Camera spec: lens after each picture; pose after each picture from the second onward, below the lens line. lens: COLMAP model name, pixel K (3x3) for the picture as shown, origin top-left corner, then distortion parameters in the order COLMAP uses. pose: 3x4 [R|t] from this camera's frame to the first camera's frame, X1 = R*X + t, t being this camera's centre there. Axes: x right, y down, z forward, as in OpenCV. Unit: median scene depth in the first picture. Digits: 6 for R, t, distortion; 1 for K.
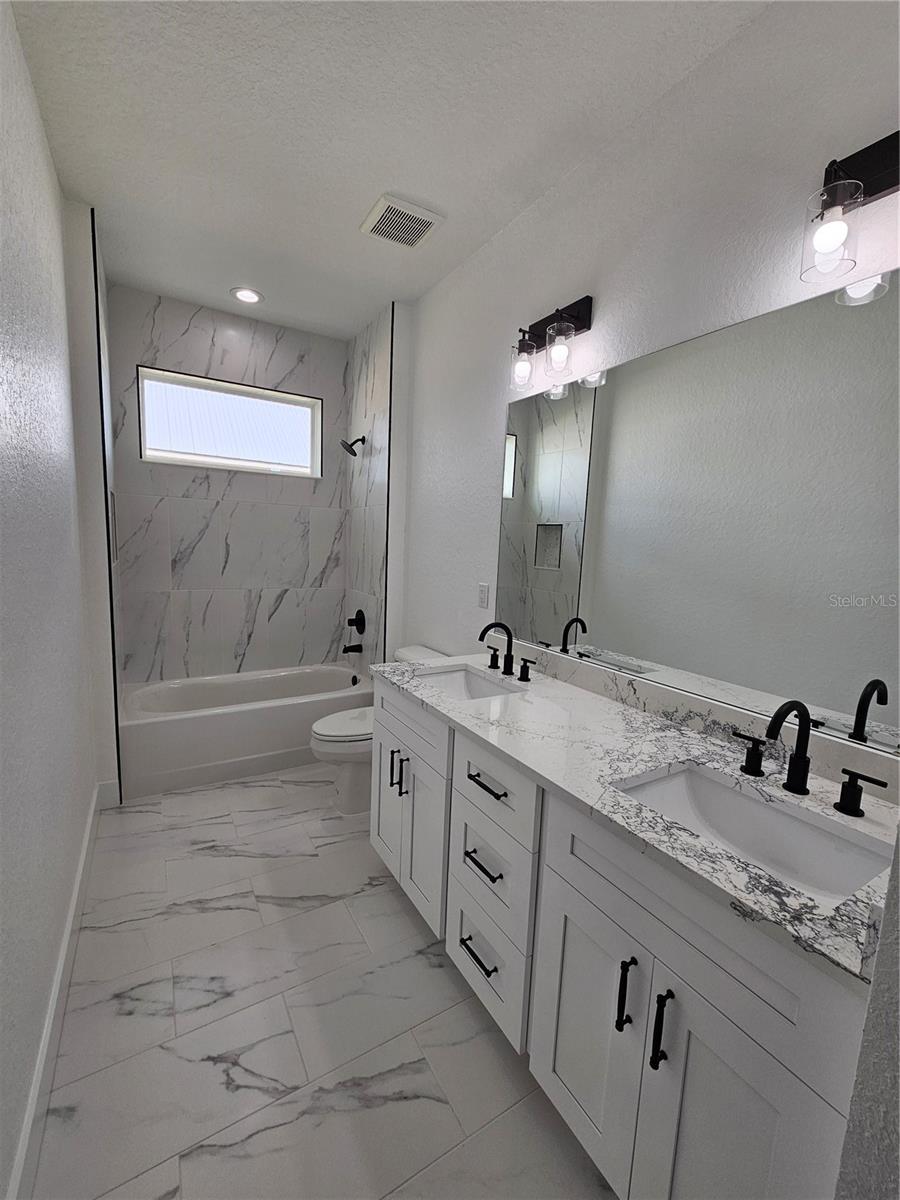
lens RADIAL K [[492.2, 0, 443.9], [0, 492.2, 604.6], [0, 0, 1]] dist [-0.002861, 0.000278]
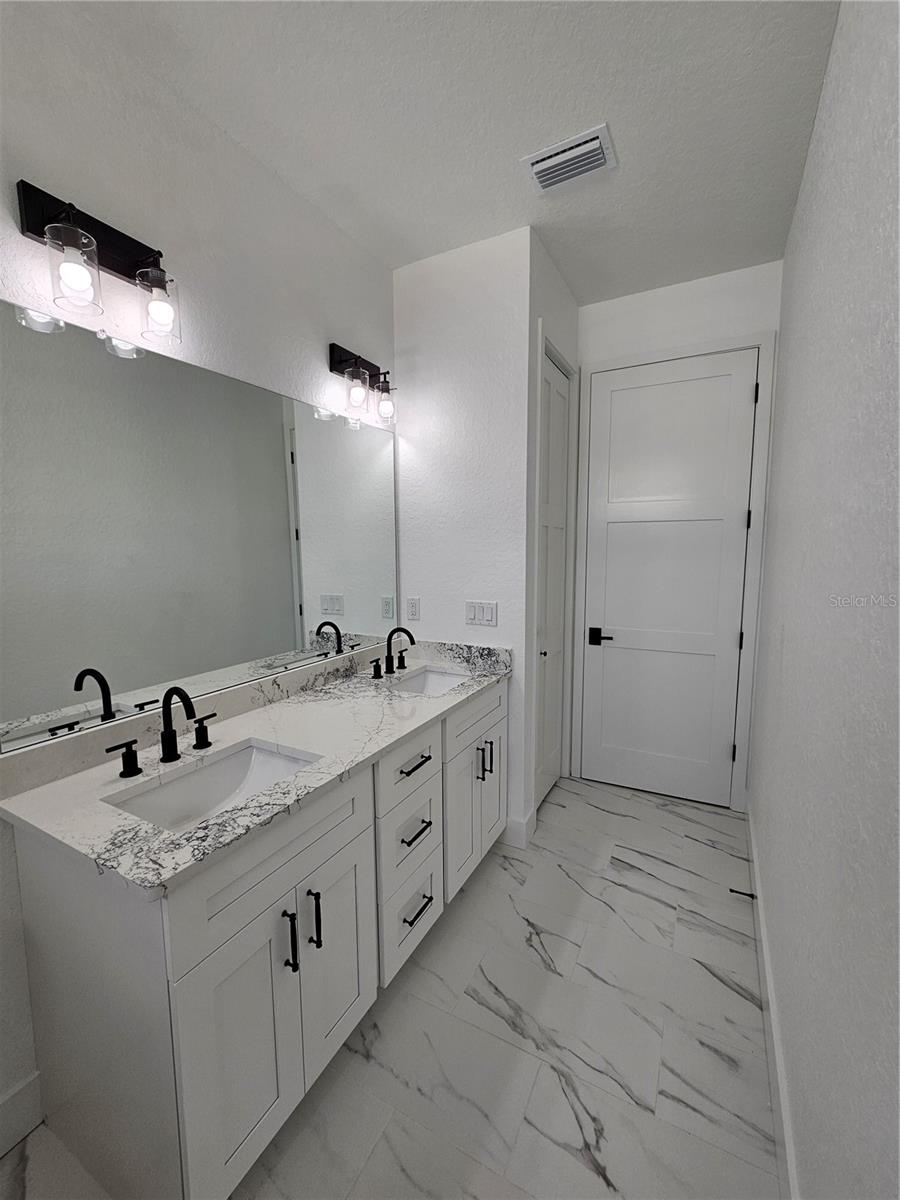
lens RADIAL K [[492.2, 0, 443.9], [0, 492.2, 604.6], [0, 0, 1]] dist [-0.002861, 0.000278]
pose [[-0.509765, -0.134475, 0.849739, -0.571135], [0.099372, 0.971894, 0.213420, -0.162318], [-0.854555, 0.193234, -0.482075, 0.905758]]
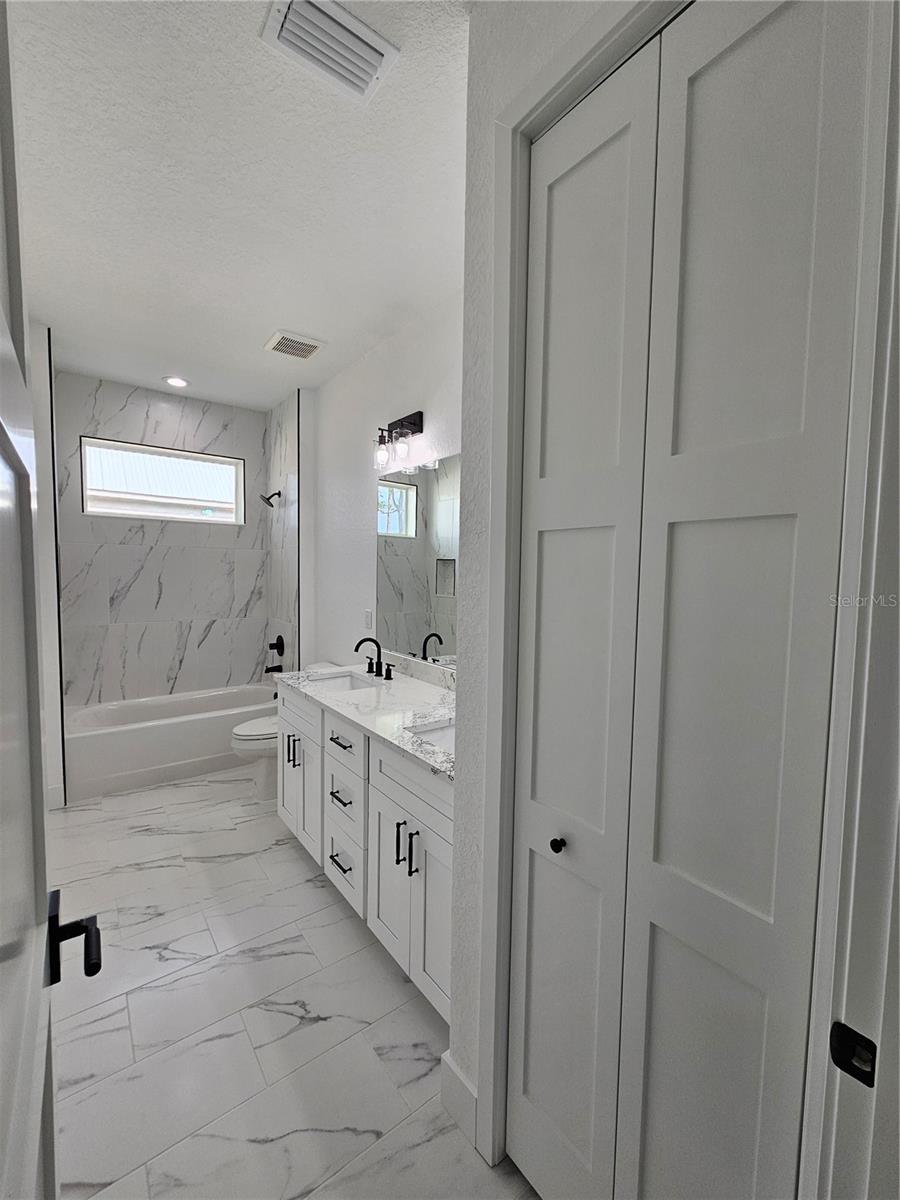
lens RADIAL K [[492.2, 0, 443.9], [0, 492.2, 604.6], [0, 0, 1]] dist [-0.002861, 0.000278]
pose [[0.993911, -0.027148, 0.106786, 0.158392], [0.033142, 0.997949, -0.054763, 0.023576], [-0.105081, 0.057968, 0.992773, -0.349670]]
